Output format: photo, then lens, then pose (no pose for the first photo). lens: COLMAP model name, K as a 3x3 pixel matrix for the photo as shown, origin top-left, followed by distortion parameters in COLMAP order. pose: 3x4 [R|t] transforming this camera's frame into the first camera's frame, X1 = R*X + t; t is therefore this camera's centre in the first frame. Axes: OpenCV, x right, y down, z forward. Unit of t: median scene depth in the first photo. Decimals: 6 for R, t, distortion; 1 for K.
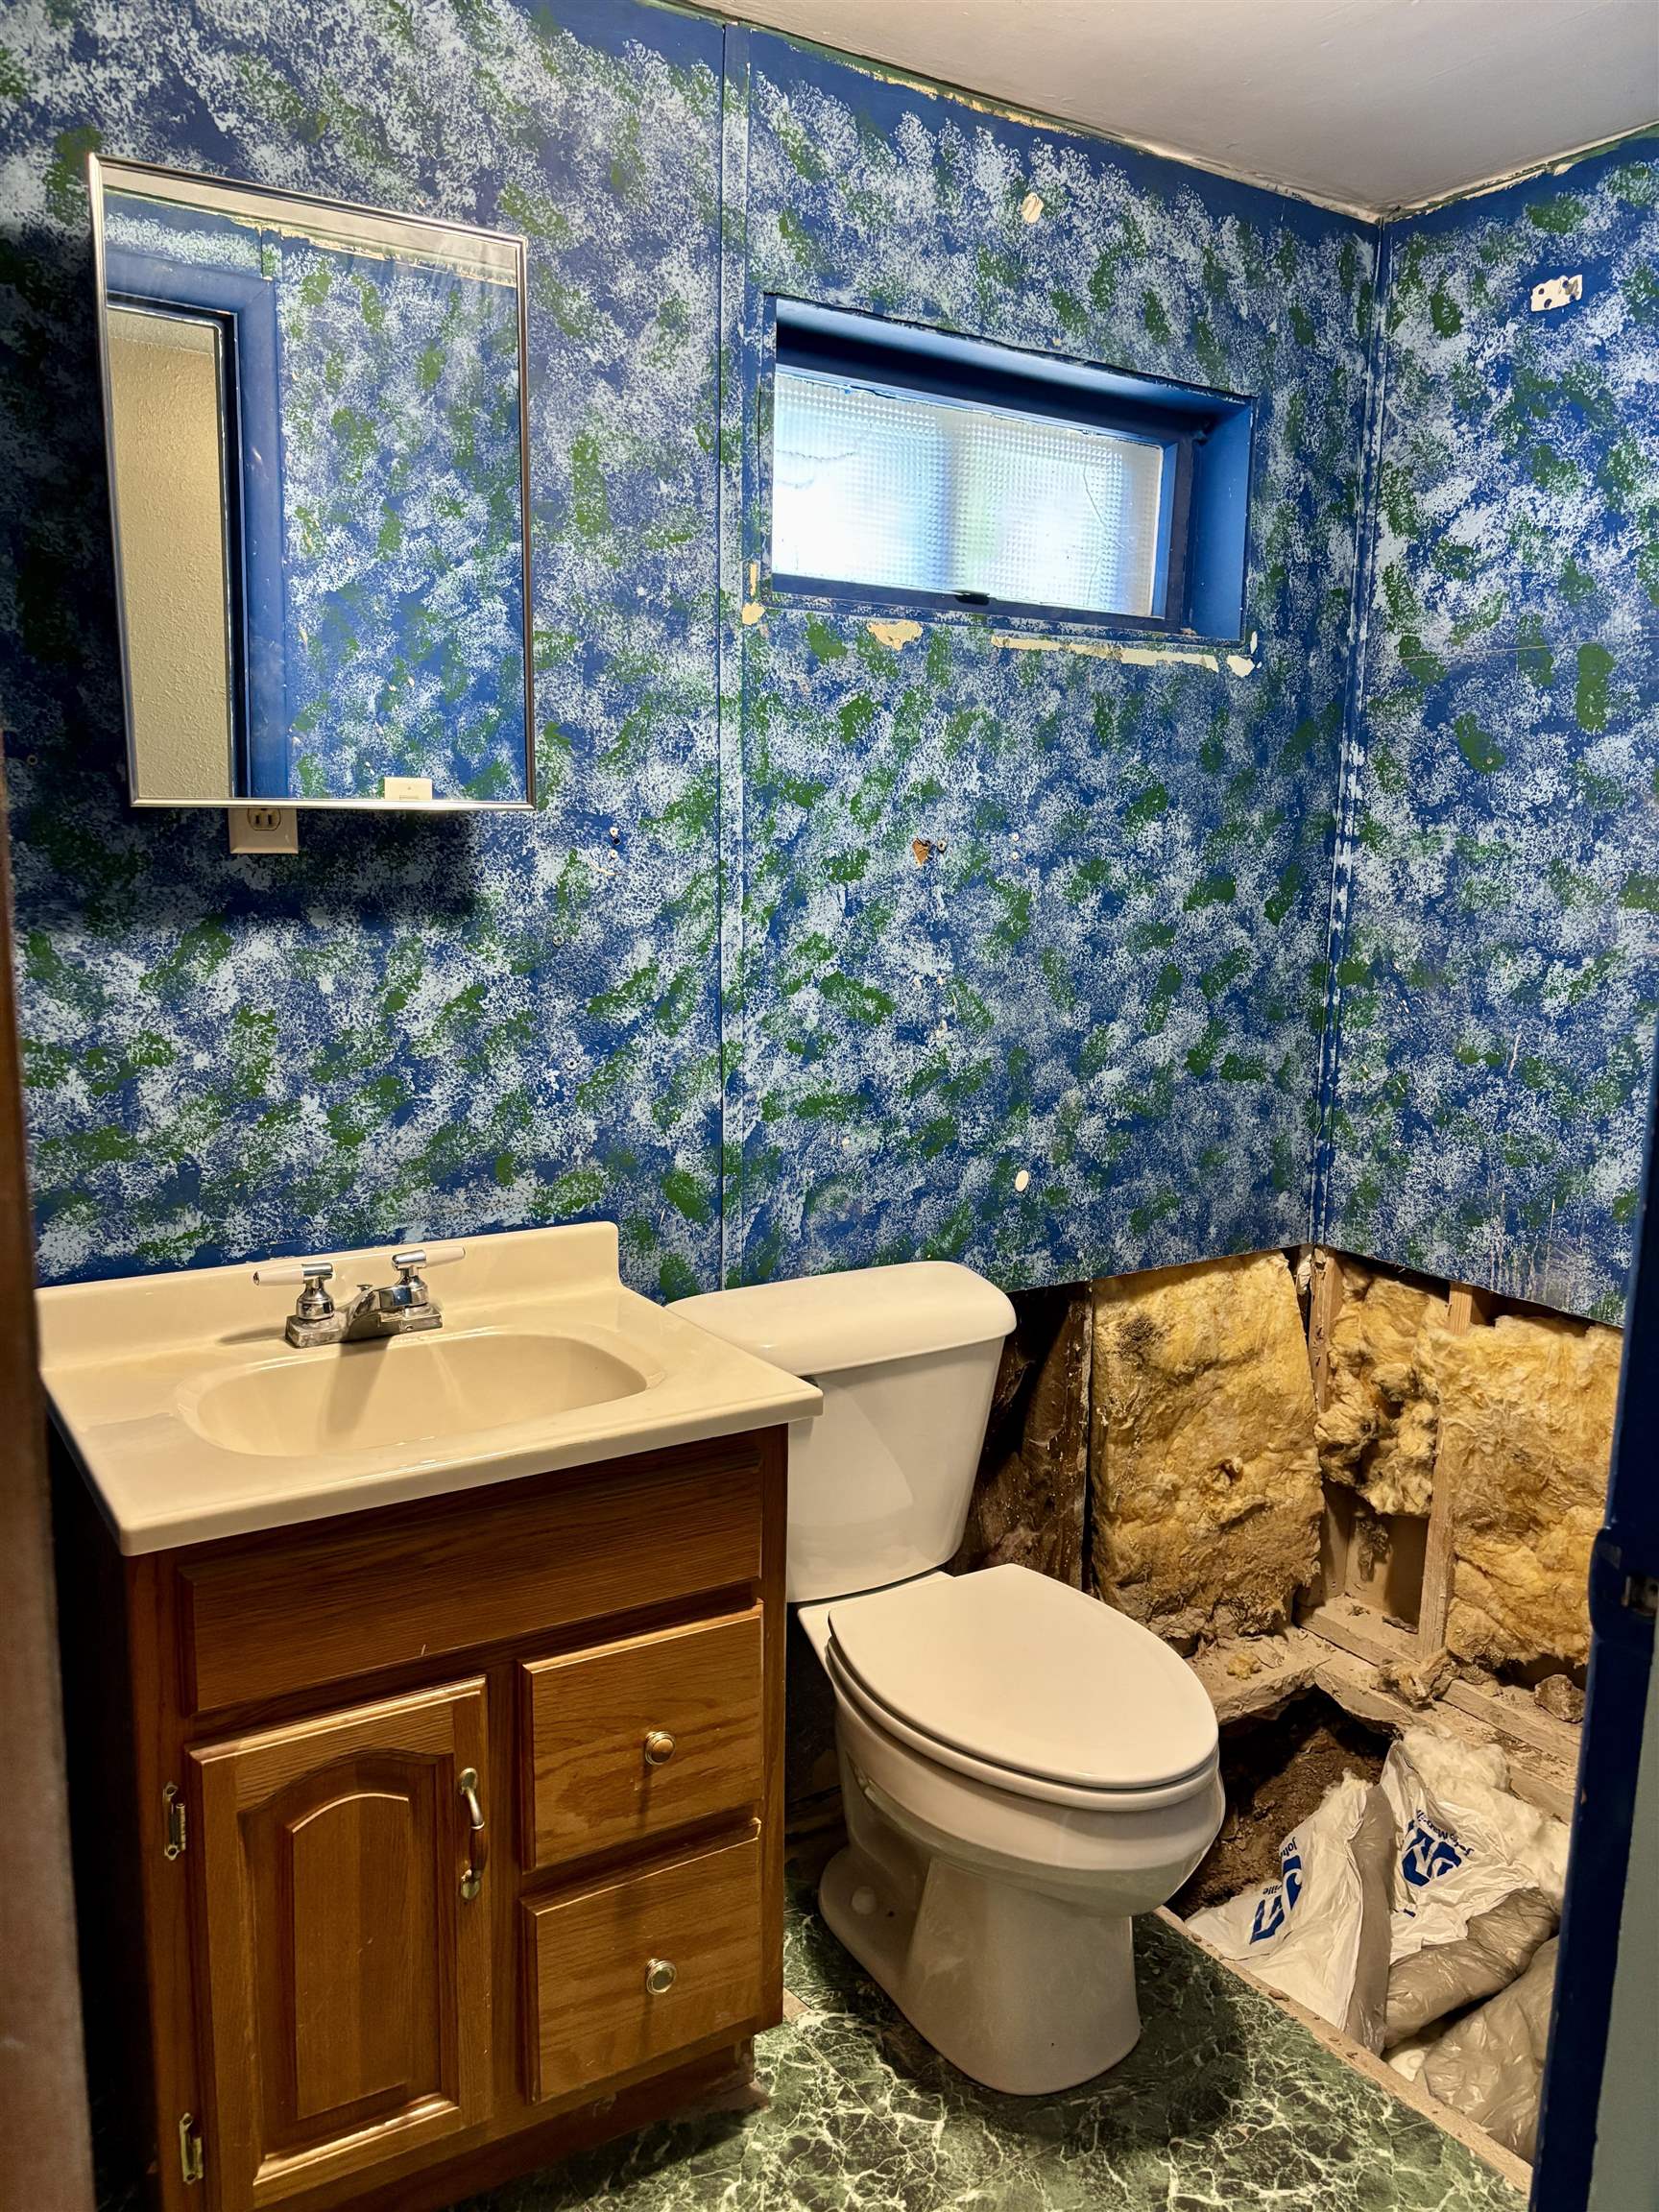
lens RADIAL K [[1645.6, 0, 829.5], [0, 1645.6, 1106.0], [0, 0, 1]] dist [0.074290, -0.111070]
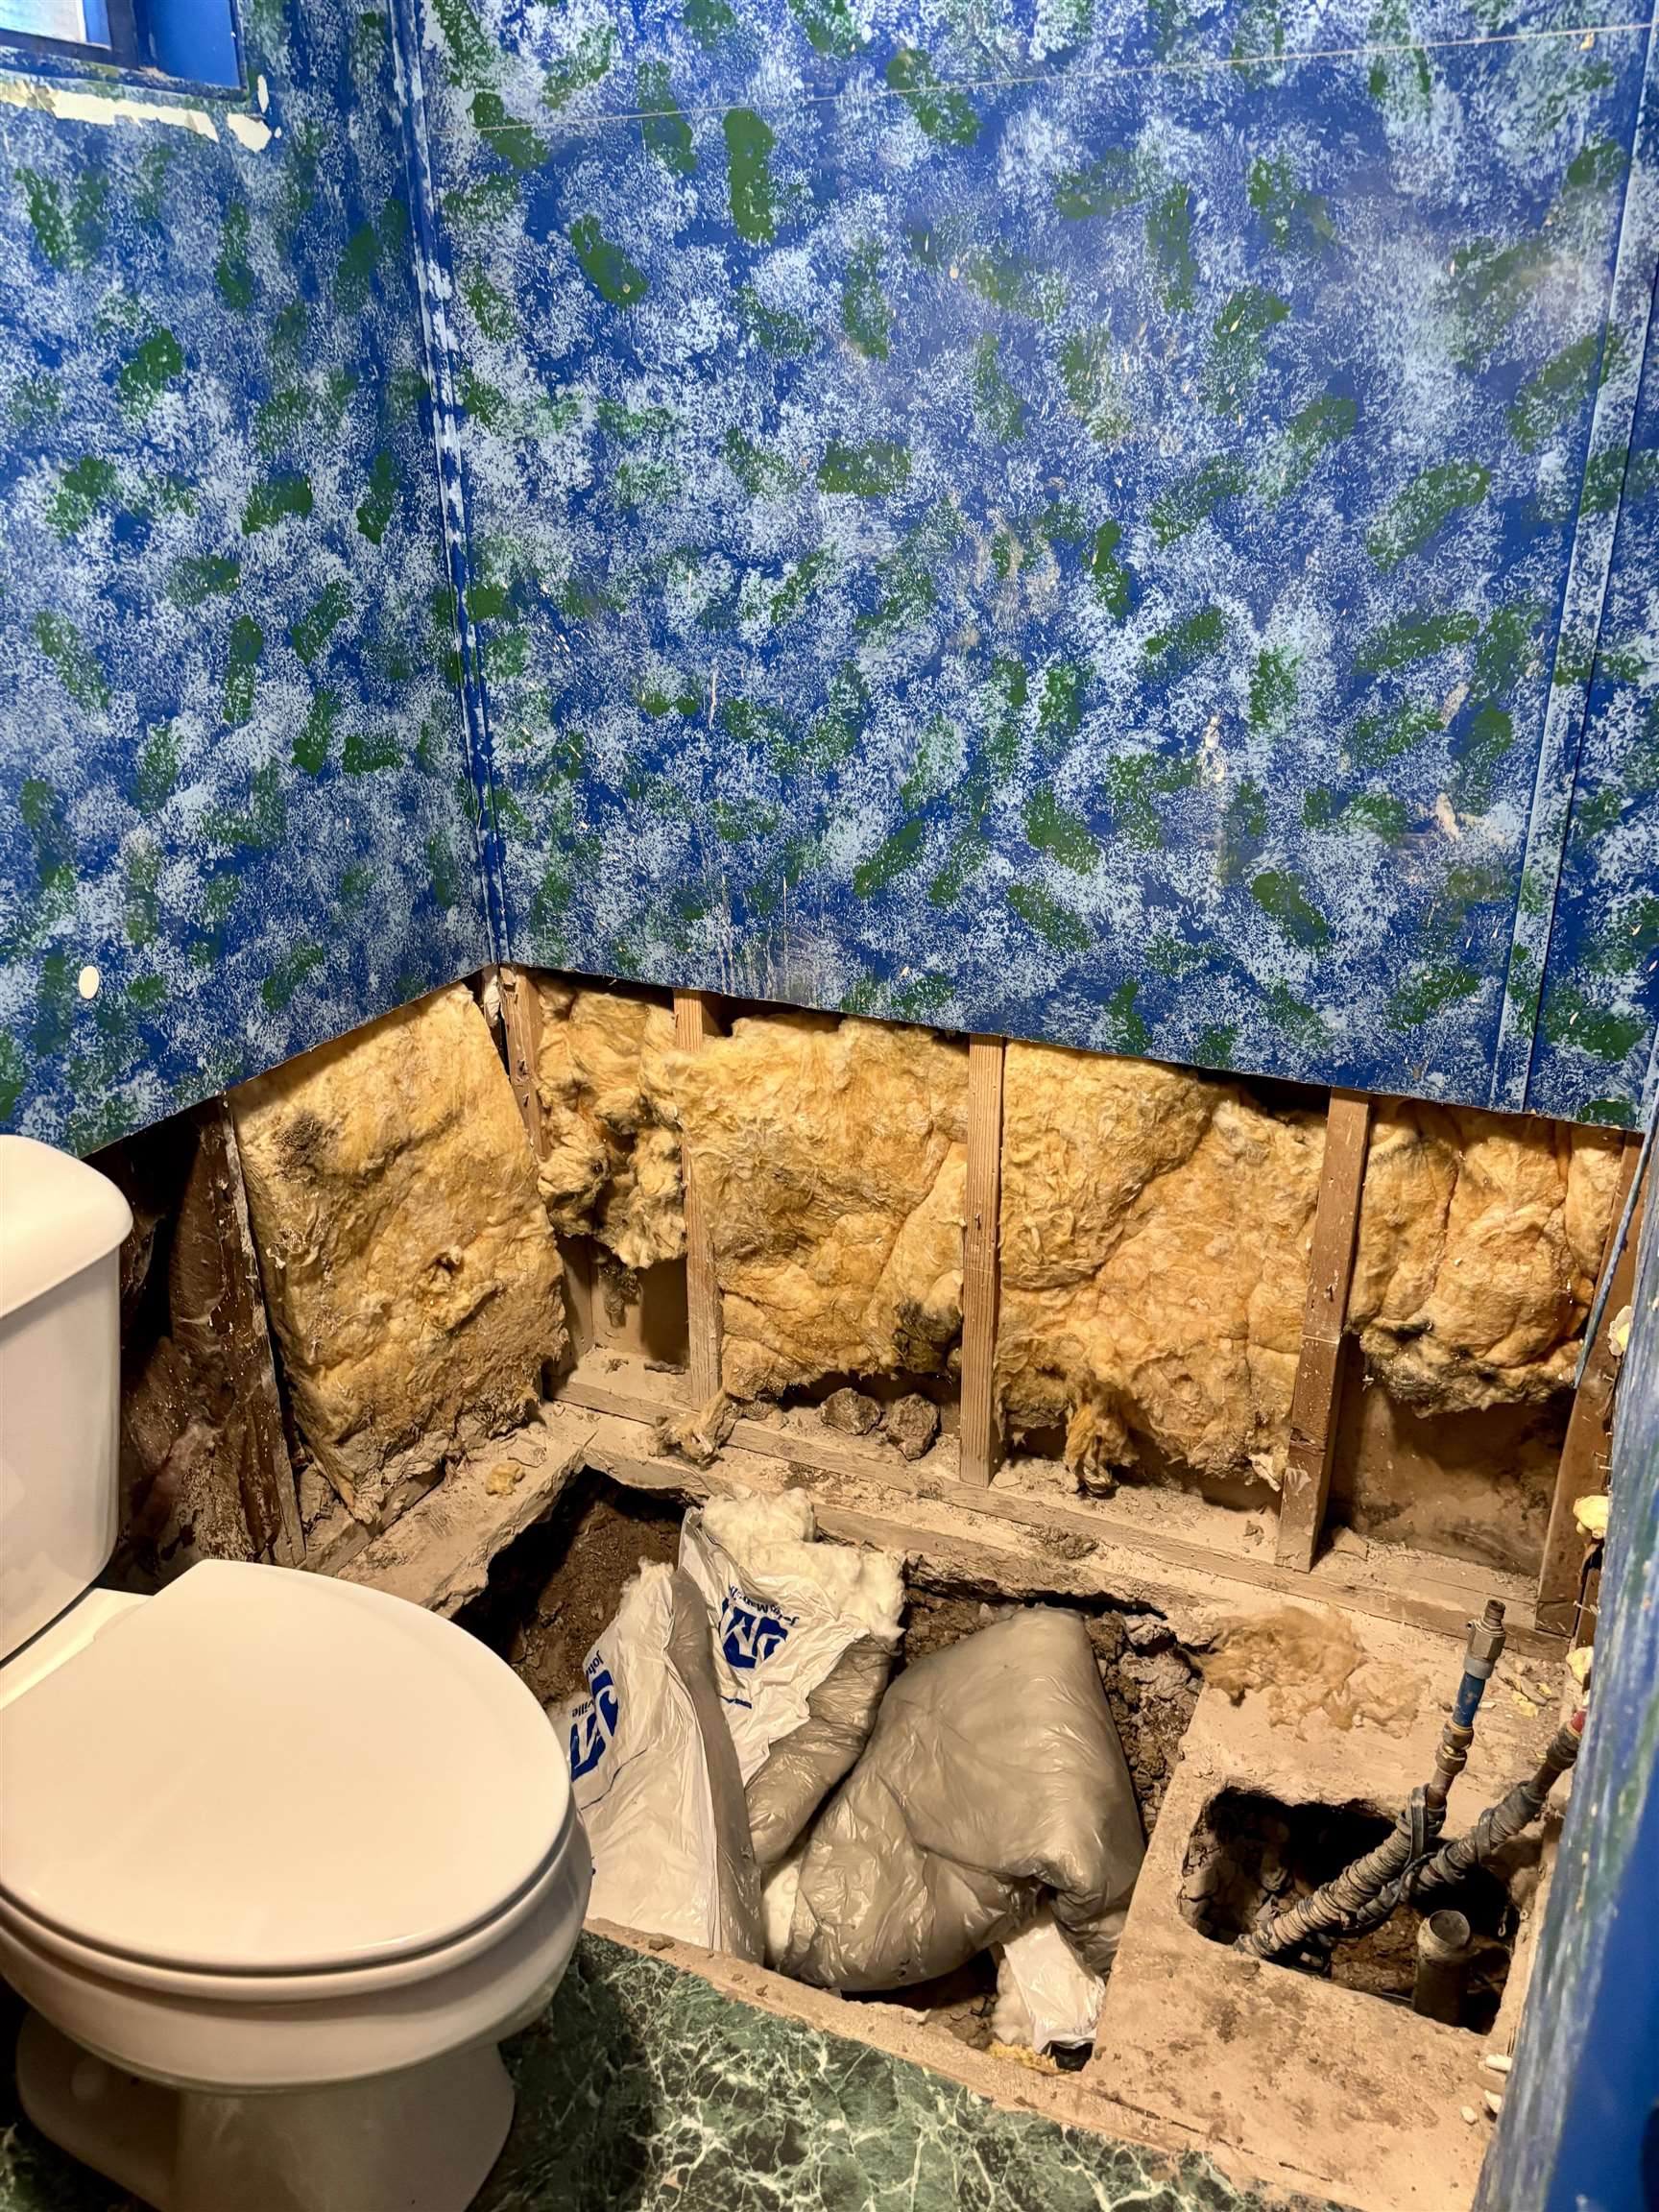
lens RADIAL K [[1700.3, 0, 829.5], [0, 1700.3, 1106.0], [0, 0, 1]] dist [0.077032, -0.088747]
pose [[0.850814, -0.236082, 0.469447, 0.032738], [0.124065, 0.958384, 0.257114, -0.045217], [-0.510610, -0.160514, 0.844697, 0.247600]]
